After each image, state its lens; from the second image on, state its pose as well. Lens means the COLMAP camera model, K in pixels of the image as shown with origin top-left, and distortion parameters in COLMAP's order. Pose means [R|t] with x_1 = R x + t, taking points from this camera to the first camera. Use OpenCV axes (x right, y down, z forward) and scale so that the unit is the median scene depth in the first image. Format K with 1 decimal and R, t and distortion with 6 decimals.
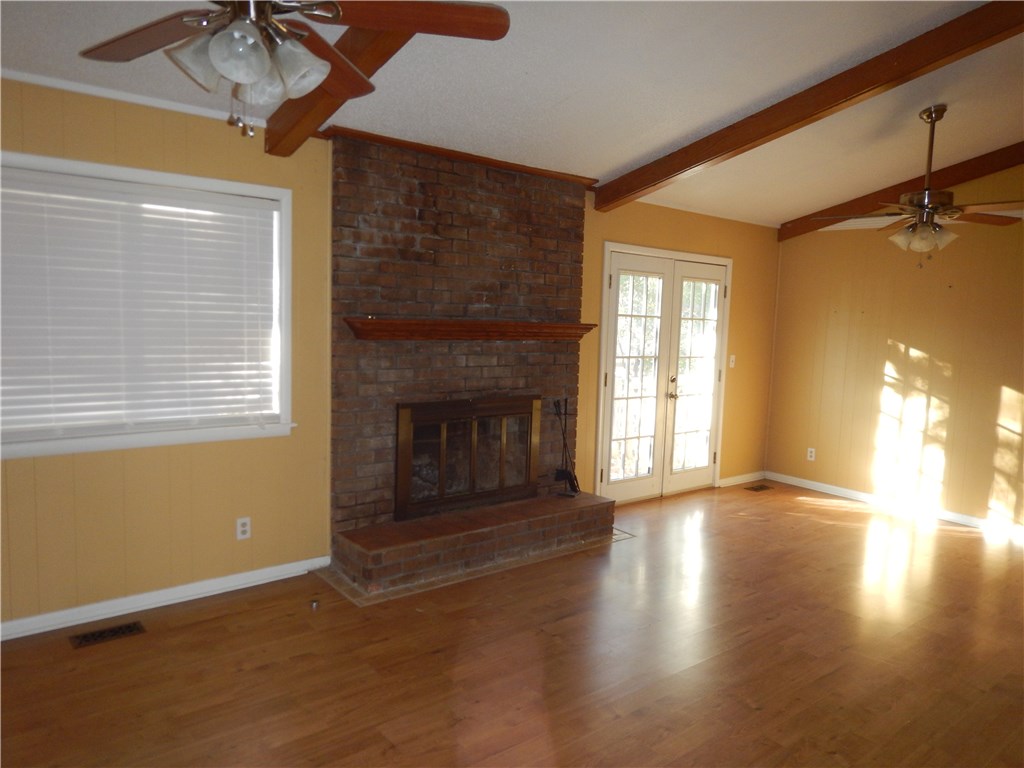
lens RADIAL K [[726.0, 0, 516.4], [0, 726.0, 384.7], [0, 0, 1]] dist [0.013213, -0.001098]
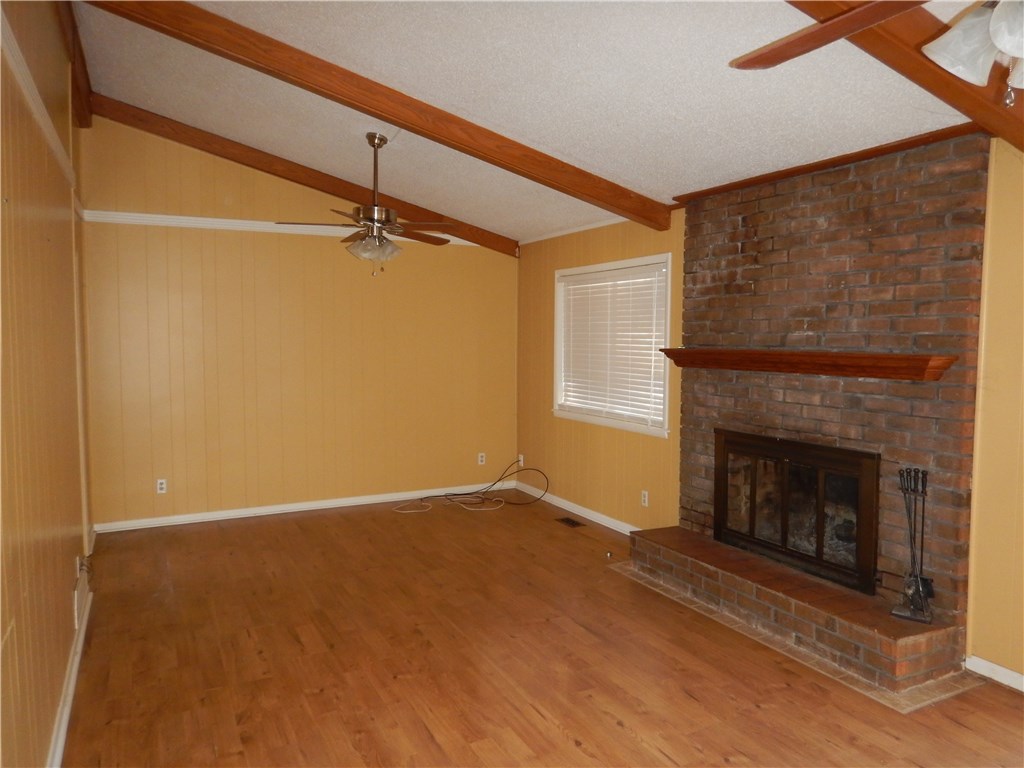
lens RADIAL K [[726.0, 0, 517.0], [0, 726.0, 381.6], [0, 0, 1]] dist [0.013213, -0.001098]
pose [[-0.210237, 0.026118, -0.977301, 0.923350], [-0.109081, 0.992775, 0.049997, -0.061858], [0.971546, 0.117116, -0.205869, 0.904550]]
